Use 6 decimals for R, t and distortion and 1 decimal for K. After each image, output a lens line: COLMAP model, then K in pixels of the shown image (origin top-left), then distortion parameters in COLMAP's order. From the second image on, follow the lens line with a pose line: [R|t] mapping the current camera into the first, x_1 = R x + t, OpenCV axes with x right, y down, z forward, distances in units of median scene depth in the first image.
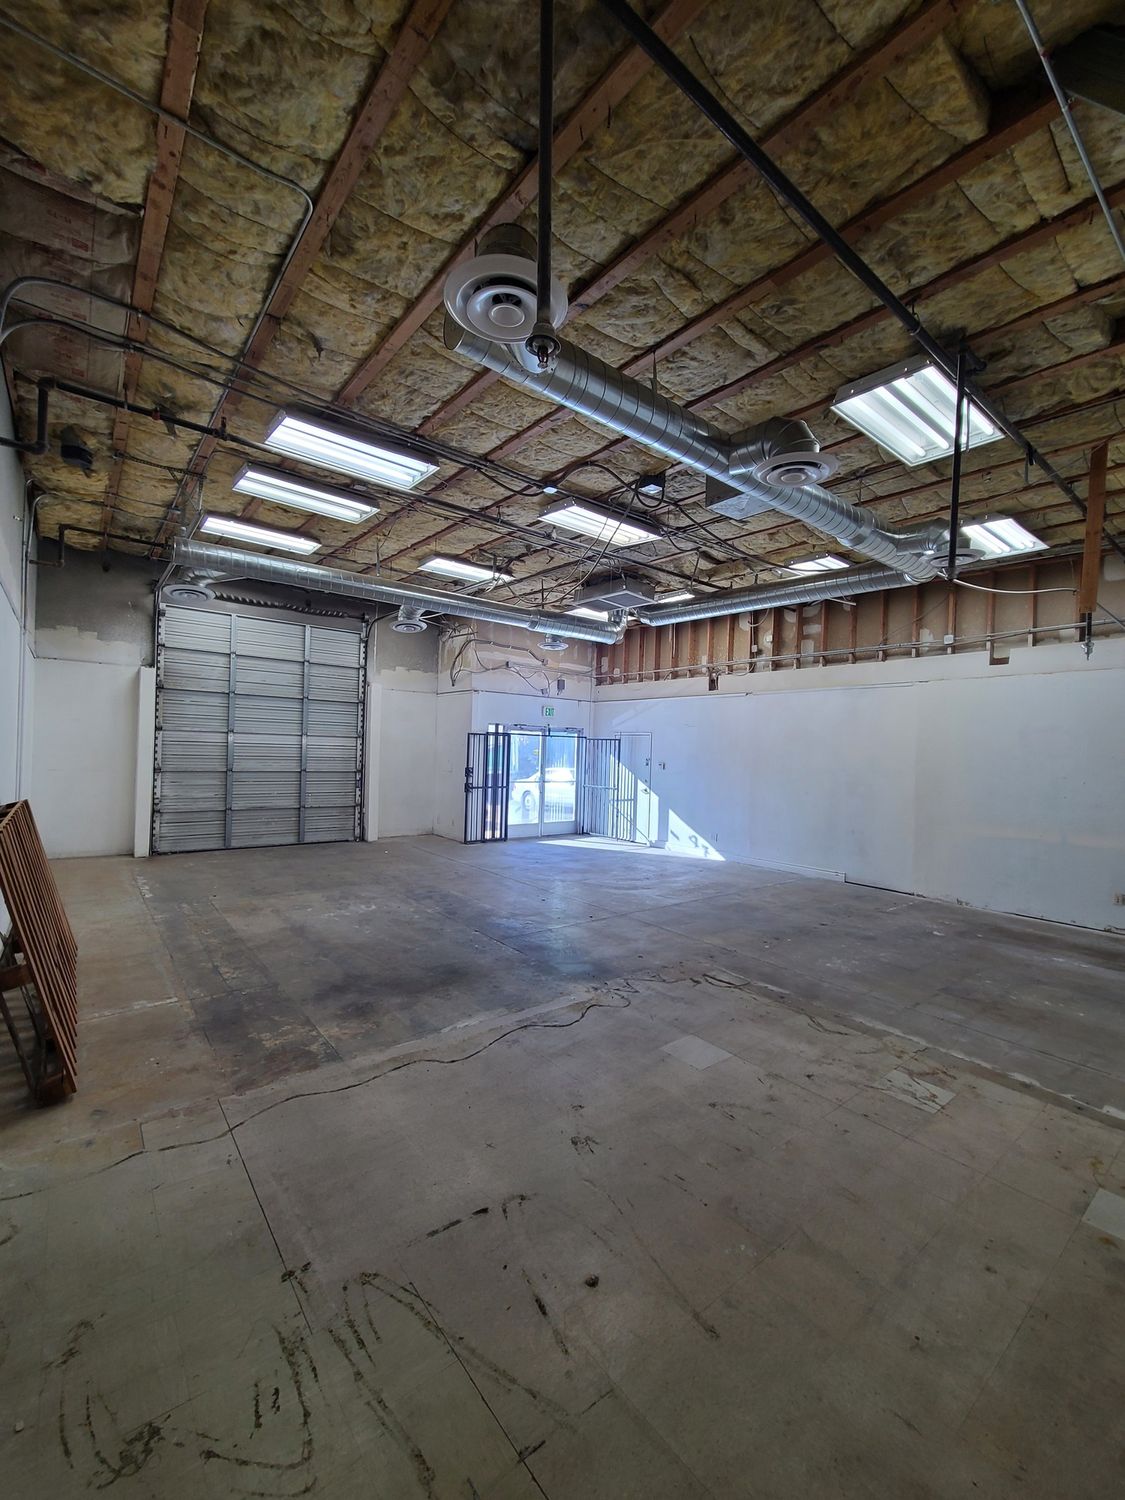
lens RADIAL K [[610.1, 0, 562.2], [0, 610.1, 752.2], [0, 0, 1]] dist [0.000208, 0.000003]
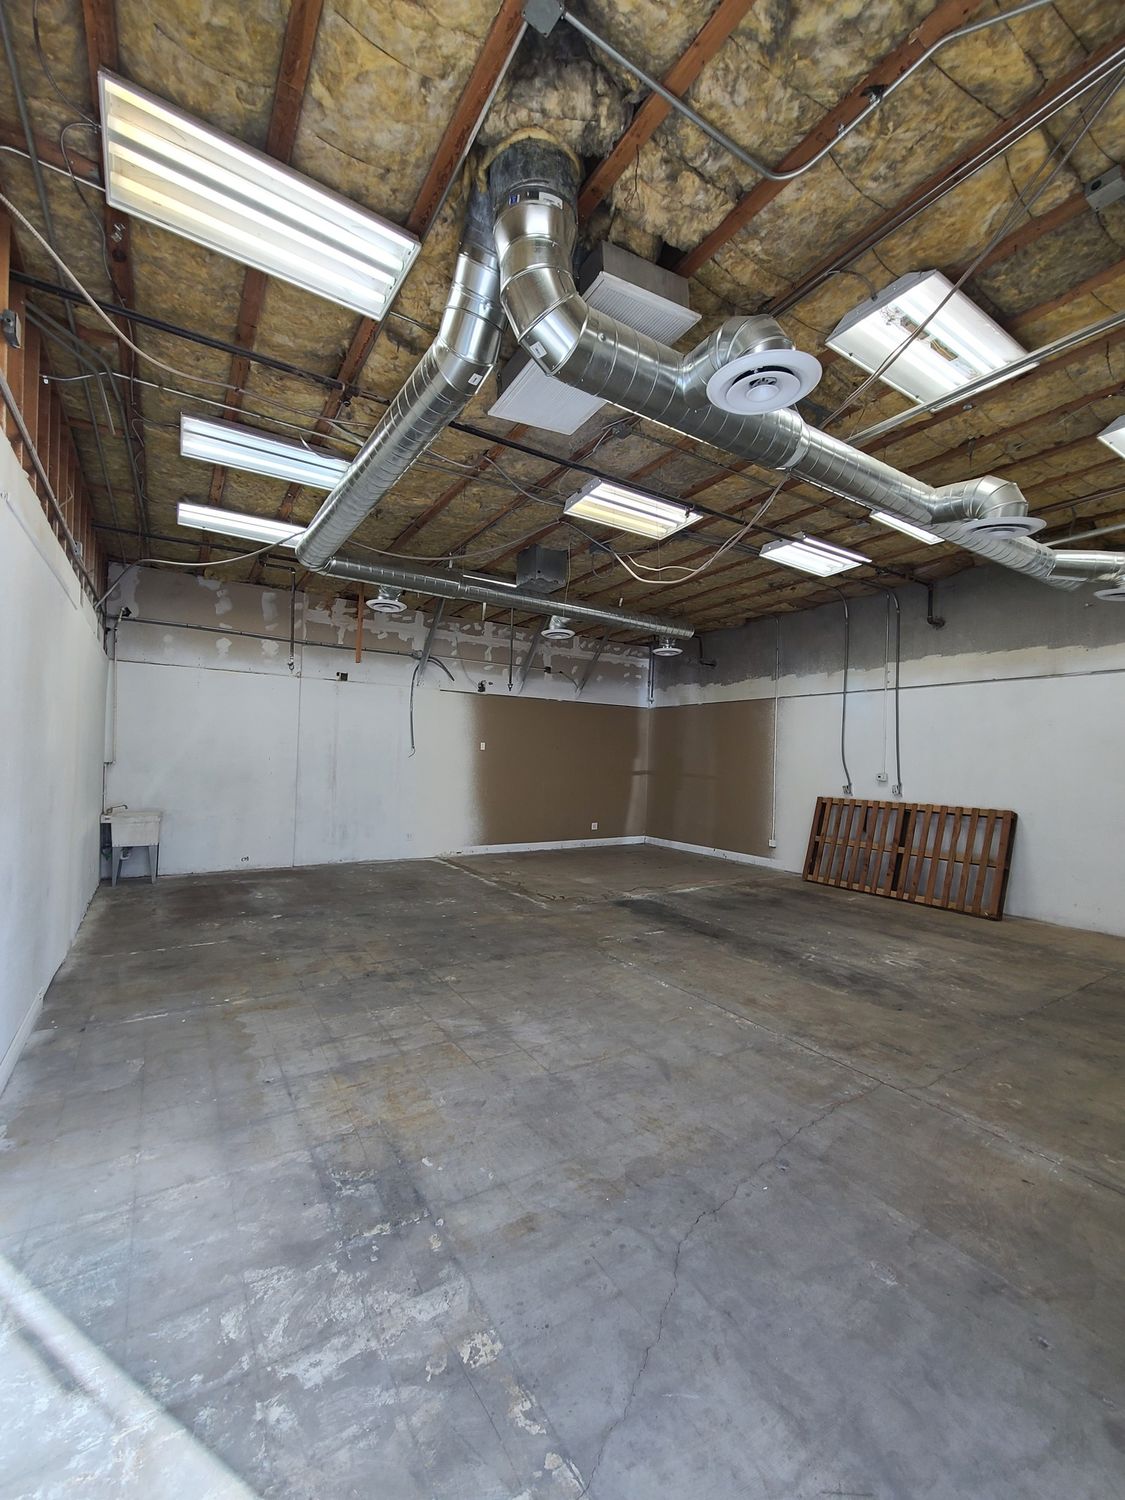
lens RADIAL K [[610.1, 0, 561.3], [0, 610.1, 756.9], [0, 0, 1]] dist [0.000208, 0.000003]
pose [[-0.992847, -0.058165, 0.104266, 0.057636], [-0.058510, 0.998287, -0.000252, 0.006731], [-0.104073, -0.006350, -0.994549, 1.941945]]
